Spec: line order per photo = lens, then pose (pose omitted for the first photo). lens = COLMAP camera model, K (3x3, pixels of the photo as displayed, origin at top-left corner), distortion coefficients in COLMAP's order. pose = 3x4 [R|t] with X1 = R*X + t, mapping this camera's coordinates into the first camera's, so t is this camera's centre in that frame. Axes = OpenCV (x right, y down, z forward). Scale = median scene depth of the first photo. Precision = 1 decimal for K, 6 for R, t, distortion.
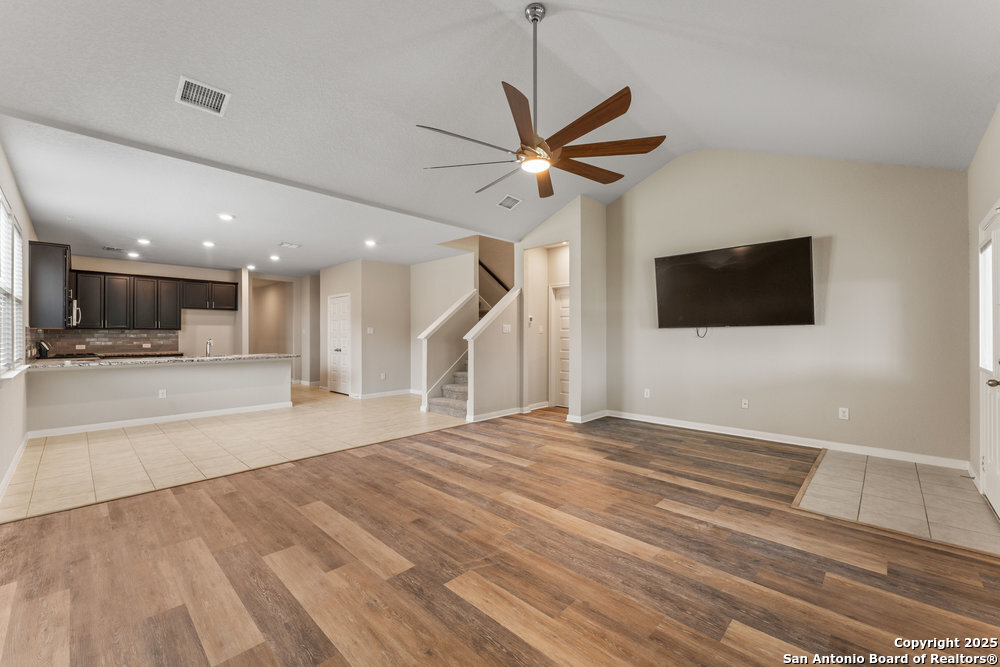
lens RADIAL K [[393.9, 0, 500.0], [0, 393.9, 333.5], [0, 0, 1]] dist [0.000634, -0.000054]
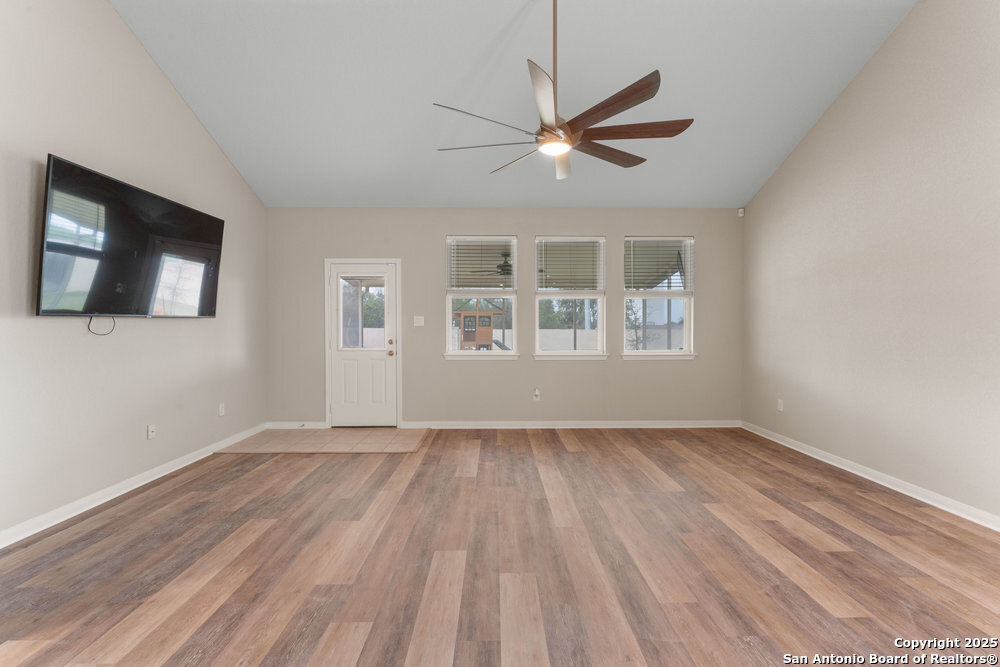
lens RADIAL K [[444.1, 0, 507.1], [0, 444.1, 333.4], [0, 0, 1]] dist [-0.003027, 0.000405]
pose [[-0.713006, -0.008356, 0.701108, -0.544383], [0.000577, 0.999922, 0.012505, -0.000281], [-0.701158, 0.009320, -0.712945, 1.734233]]
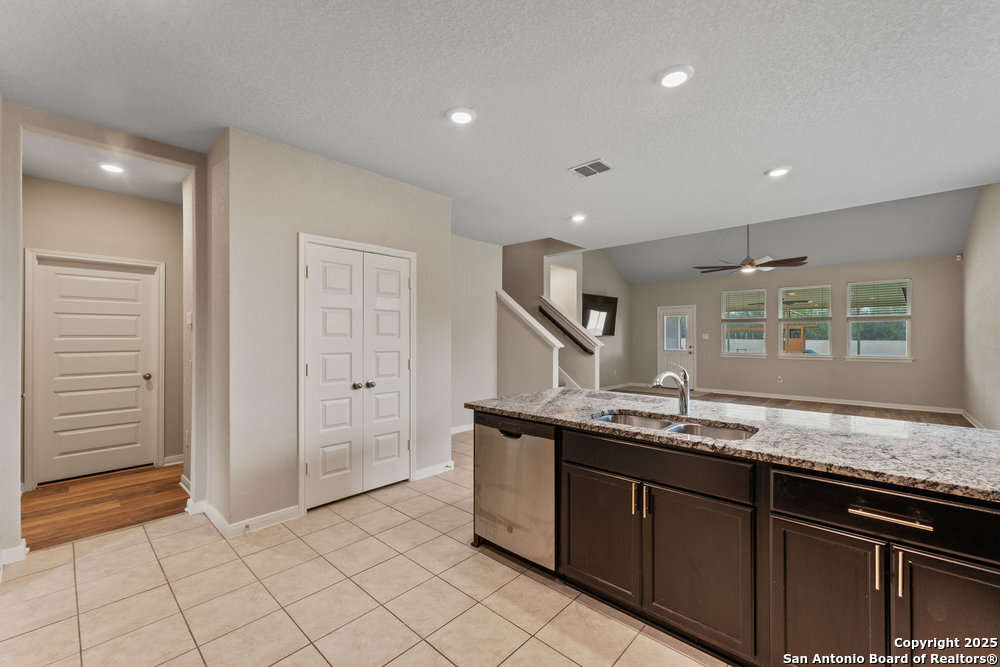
lens RADIAL K [[411.5, 0, 486.2], [0, 411.5, 336.7], [0, 0, 1]] dist [0.000435, 0.000333]
pose [[-0.010379, 0.002615, 0.999943, -2.218402], [-0.001010, 0.999996, -0.002626, -0.015559], [-0.999946, -0.001037, -0.010376, 2.450285]]
